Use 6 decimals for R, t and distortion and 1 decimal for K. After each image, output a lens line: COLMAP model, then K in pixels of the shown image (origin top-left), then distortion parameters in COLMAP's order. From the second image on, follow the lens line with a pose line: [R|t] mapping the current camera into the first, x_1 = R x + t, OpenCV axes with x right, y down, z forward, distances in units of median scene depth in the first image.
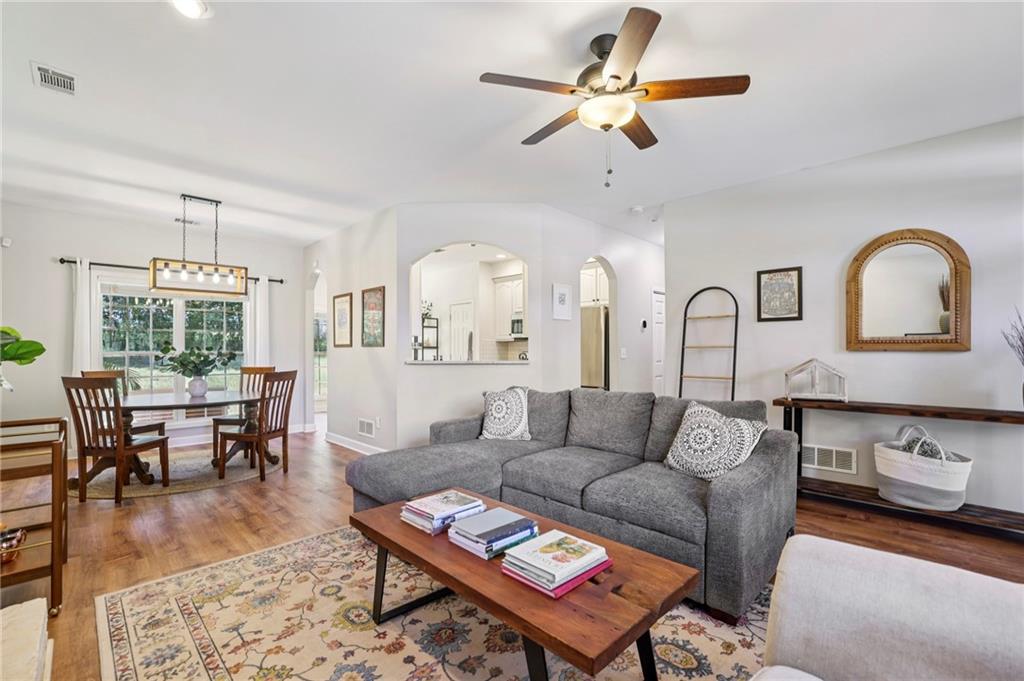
lens RADIAL K [[448.8, 0, 515.5], [0, 448.8, 350.6], [0, 0, 1]] dist [-0.056051, 0.019250]
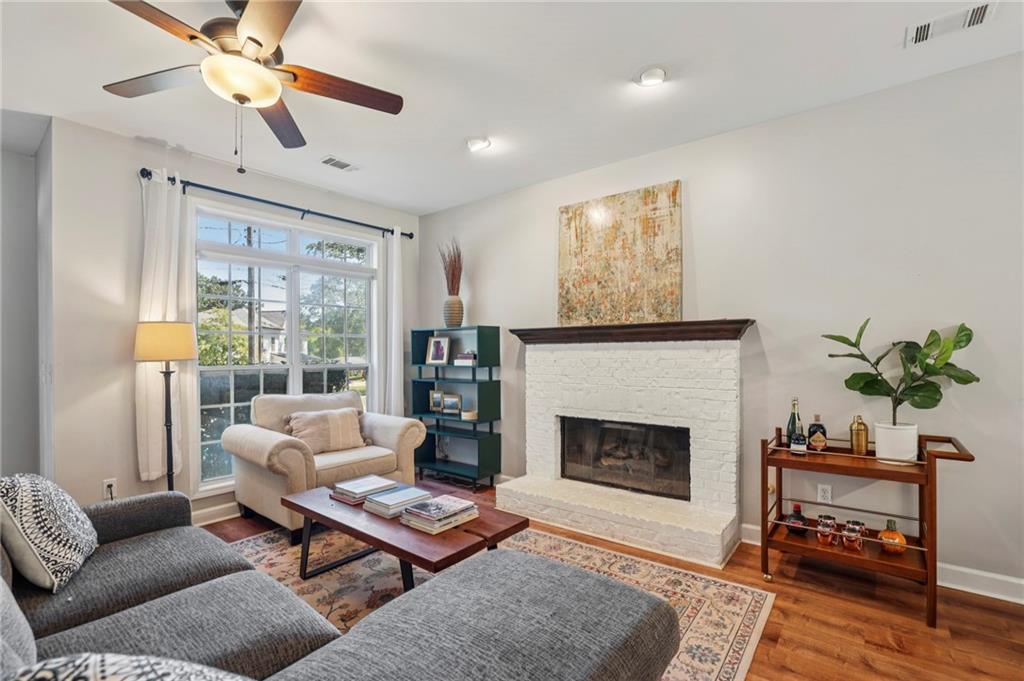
lens RADIAL K [[463.0, 0, 517.2], [0, 463.0, 352.0], [0, 0, 1]] dist [-0.057051, 0.024991]
pose [[-0.993961, 0.011098, -0.109173, -0.117315], [0.011074, 0.999938, 0.000827, -0.021772], [0.109176, -0.000387, -0.994022, 1.105858]]
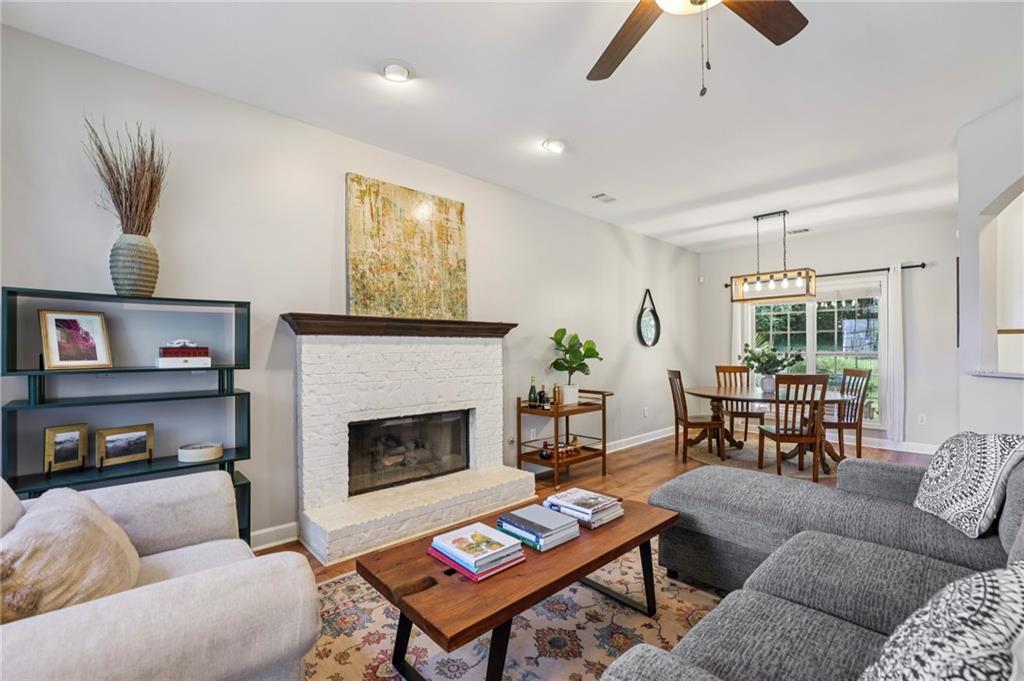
lens RADIAL K [[448.8, 0, 515.5], [0, 448.8, 350.6], [0, 0, 1]] dist [-0.056051, 0.019250]
pose [[-0.028826, 0.006671, -0.999562, 0.474900], [0.004507, 0.999968, 0.006544, -0.014810], [0.999574, -0.004316, -0.028855, 0.444073]]
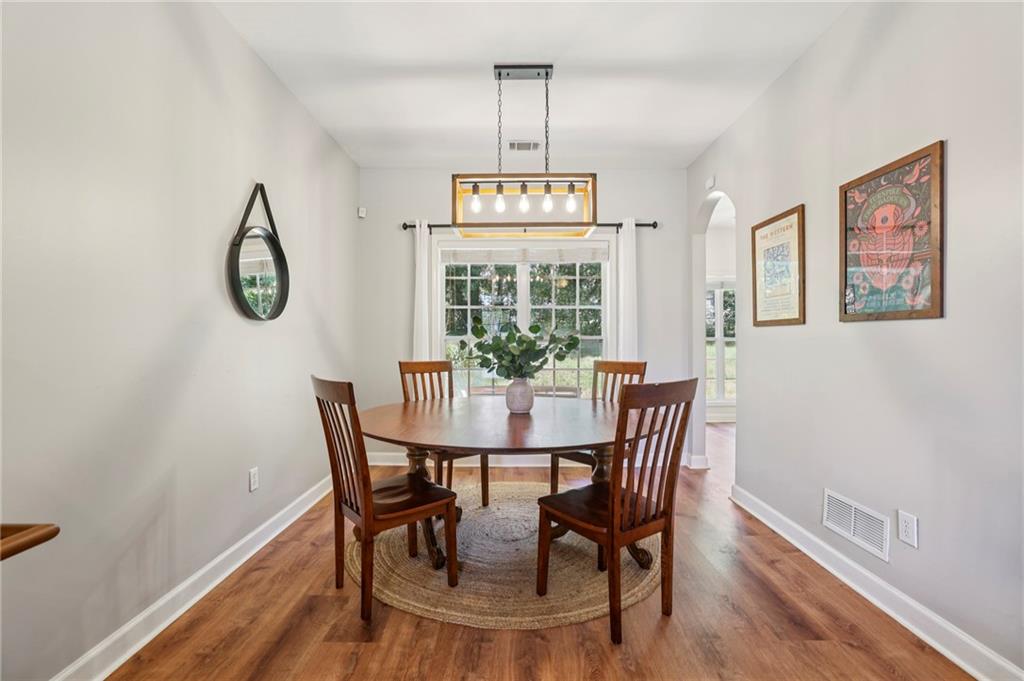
lens RADIAL K [[443.4, 0, 515.3], [0, 443.4, 339.5], [0, 0, 1]] dist [-0.050994, 0.016545]
pose [[0.709428, 0.002909, -0.704772, -0.369071], [0.000764, 0.999988, 0.004897, 0.007129], [0.704778, -0.004012, 0.709417, 0.670499]]
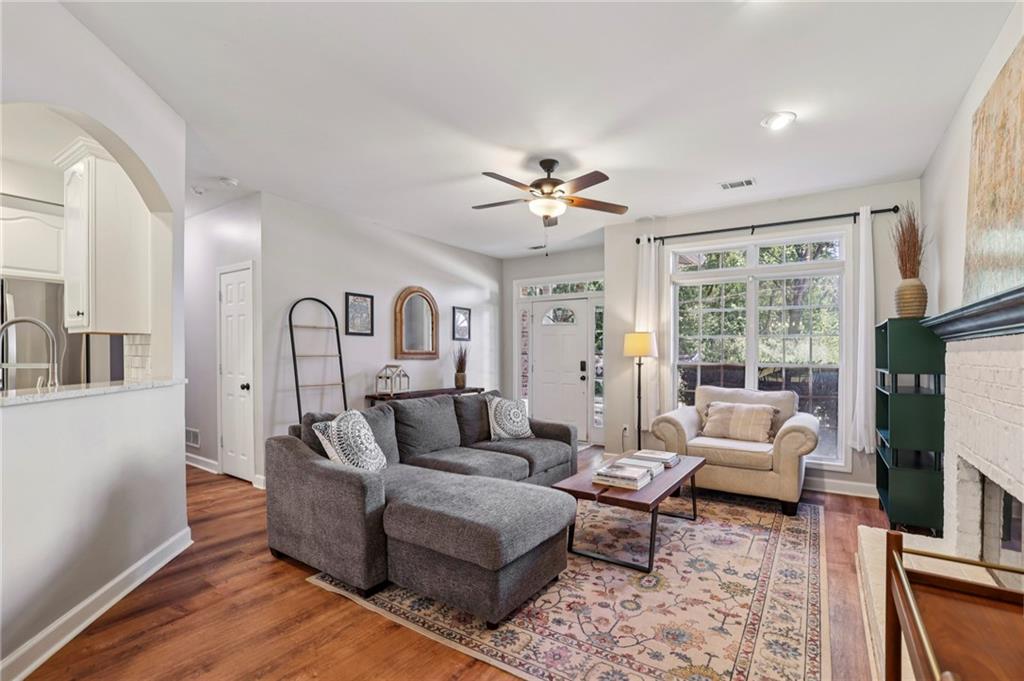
lens RADIAL K [[463.0, 0, 517.2], [0, 463.0, 352.0], [0, 0, 1]] dist [-0.057051, 0.024991]
pose [[-0.185430, 0.000400, 0.982657, -0.798247], [-0.005818, 0.999982, -0.001505, -0.021037], [-0.982640, -0.005996, -0.185424, 0.825582]]
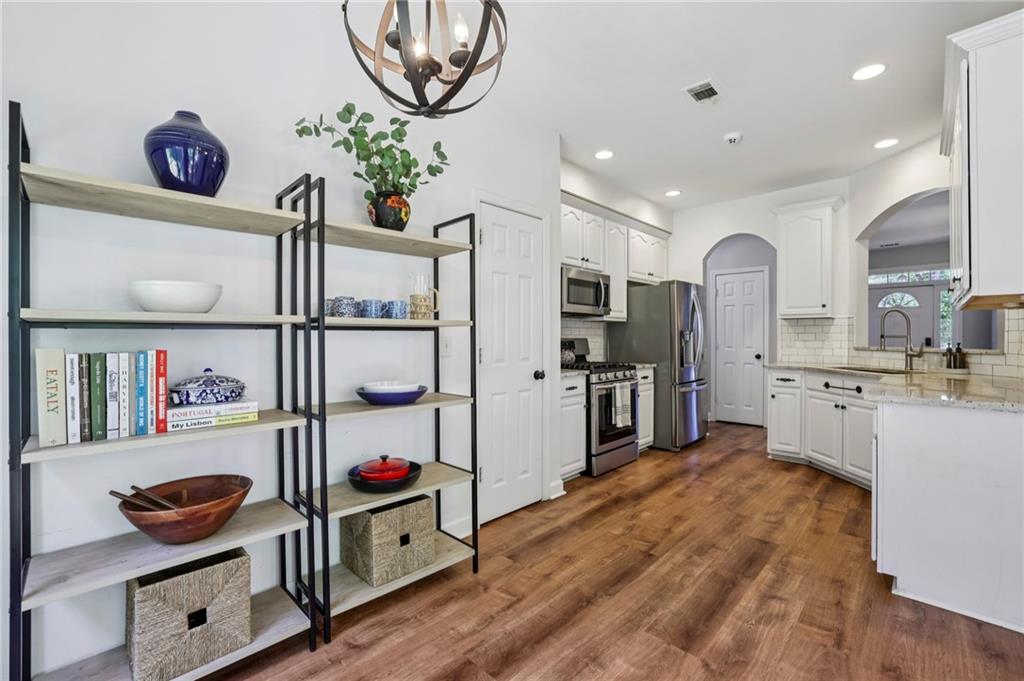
lens RADIAL K [[453.7, 0, 512.0], [0, 453.7, 340.5], [0, 0, 1]] dist [-0.035228, 0.017734]
pose [[-0.021566, -0.004748, 0.999756, -1.079640], [0.003577, 0.999982, 0.004826, 0.002578], [-0.999761, 0.003680, -0.021549, 2.168045]]
